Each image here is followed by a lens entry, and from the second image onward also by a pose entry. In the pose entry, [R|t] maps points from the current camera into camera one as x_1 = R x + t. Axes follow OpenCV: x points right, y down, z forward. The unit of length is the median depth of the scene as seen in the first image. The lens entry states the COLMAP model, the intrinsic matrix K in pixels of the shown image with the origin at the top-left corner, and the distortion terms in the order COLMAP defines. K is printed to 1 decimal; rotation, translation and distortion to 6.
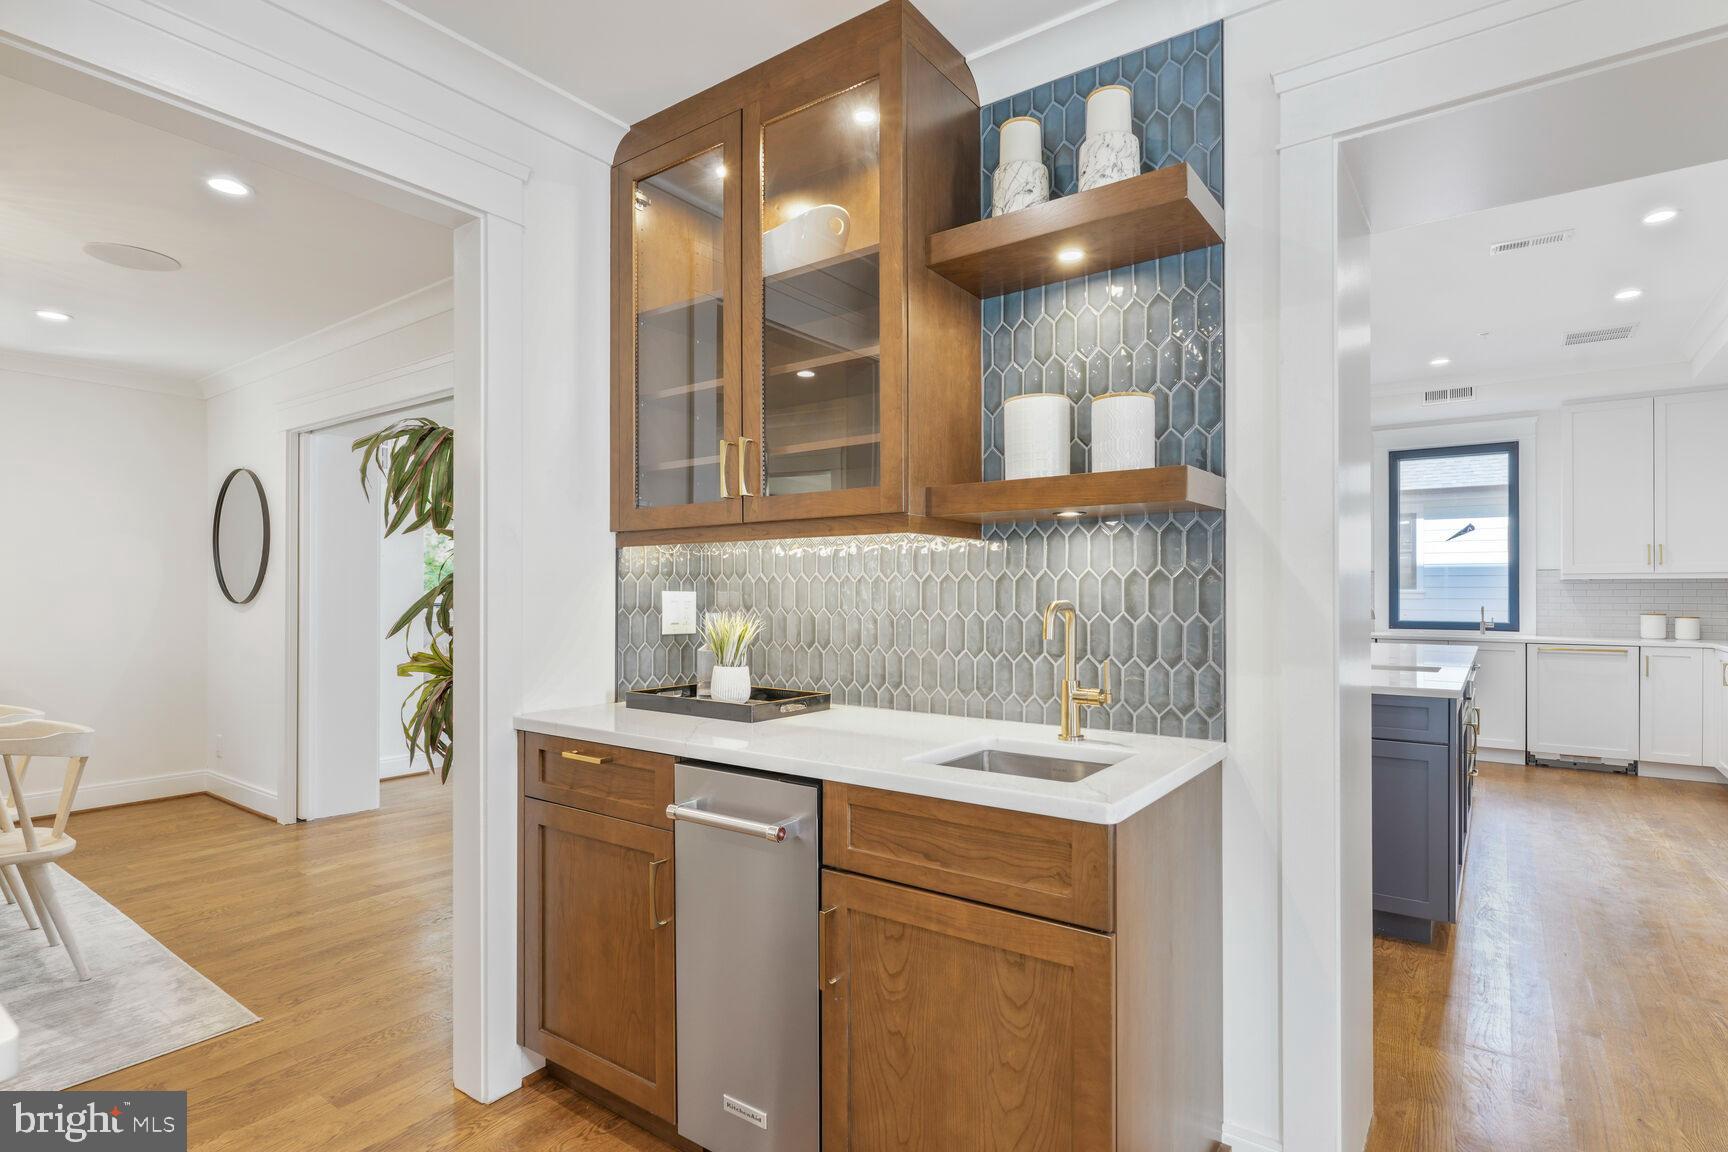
lens RADIAL K [[873.2, 0, 864.1], [0, 873.2, 585.2], [0, 0, 1]] dist [0.000050, 0.000000]
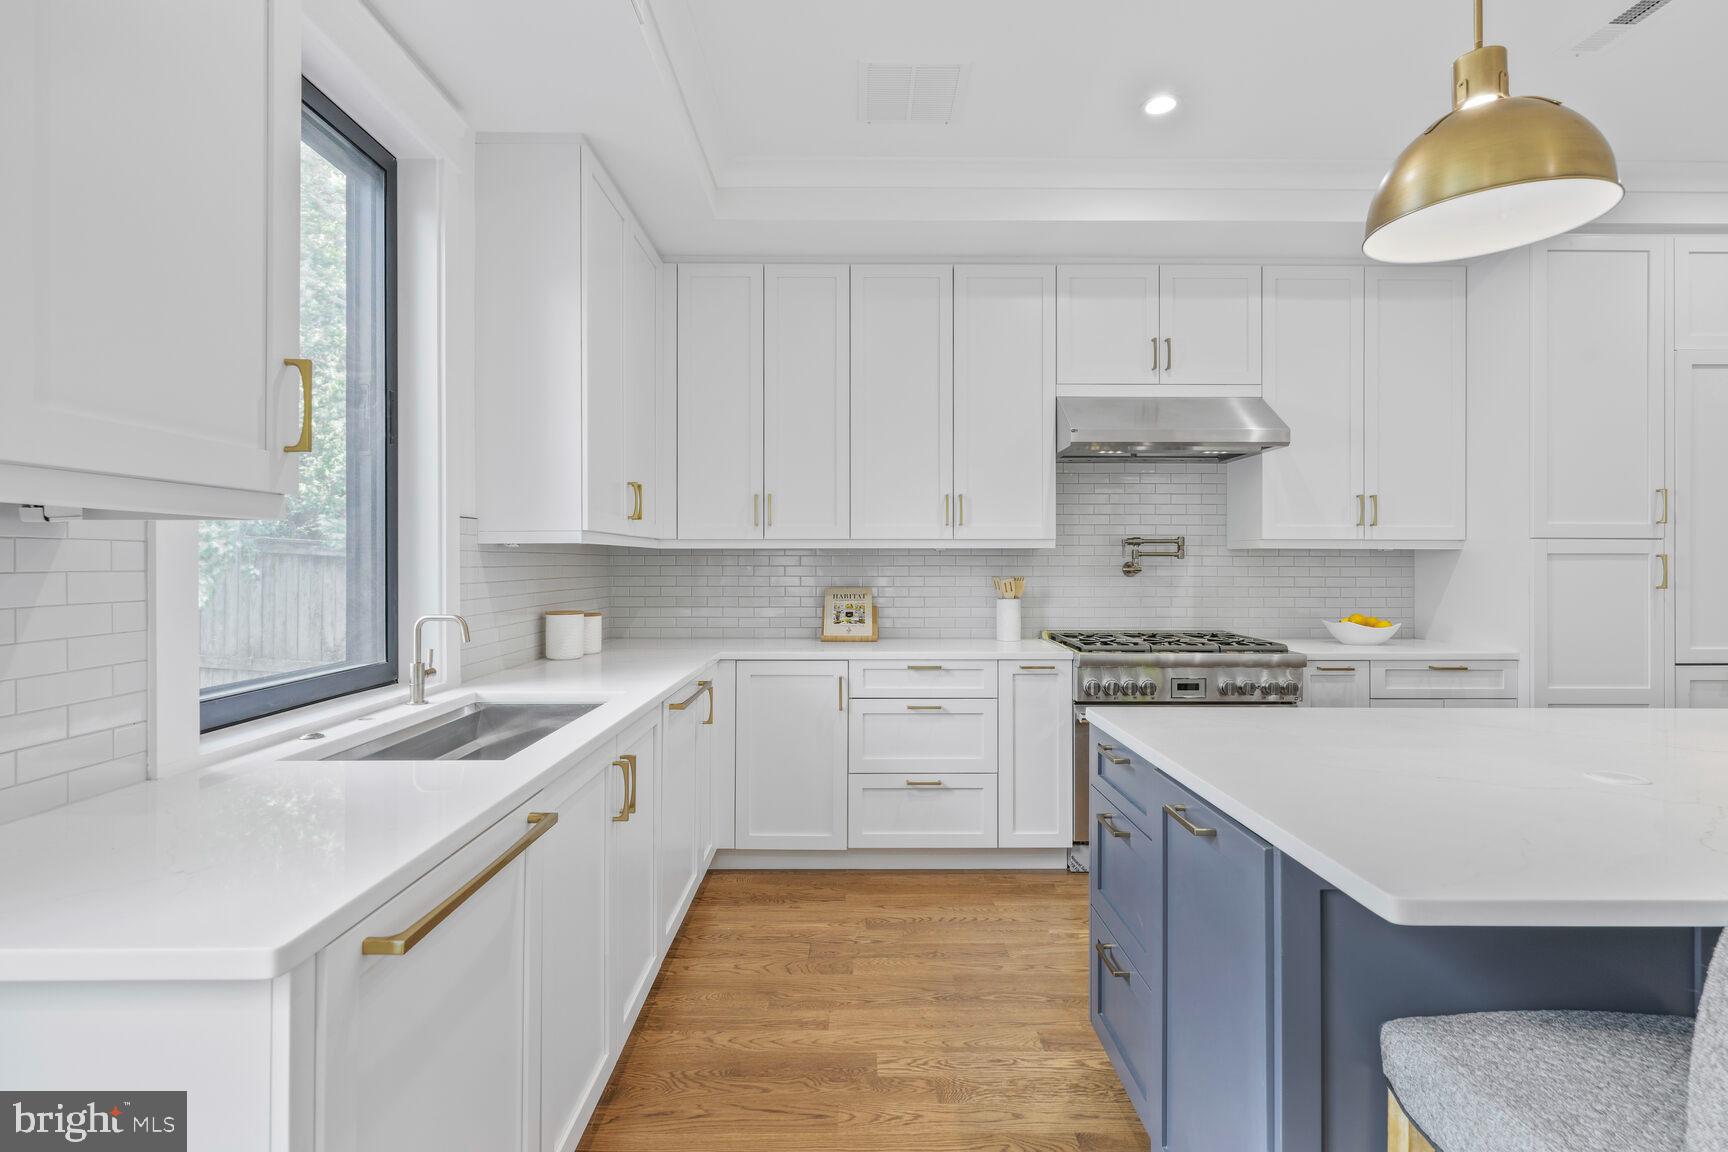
lens RADIAL K [[834.3, 0, 860.3], [0, 834.3, 577.4], [0, 0, 1]] dist [0.001236, 0.000456]
pose [[-0.597443, -0.015846, 0.801754, 0.393823], [-0.006424, 0.999867, 0.014974, 0.003185], [-0.801885, 0.003796, -0.597466, 1.179465]]
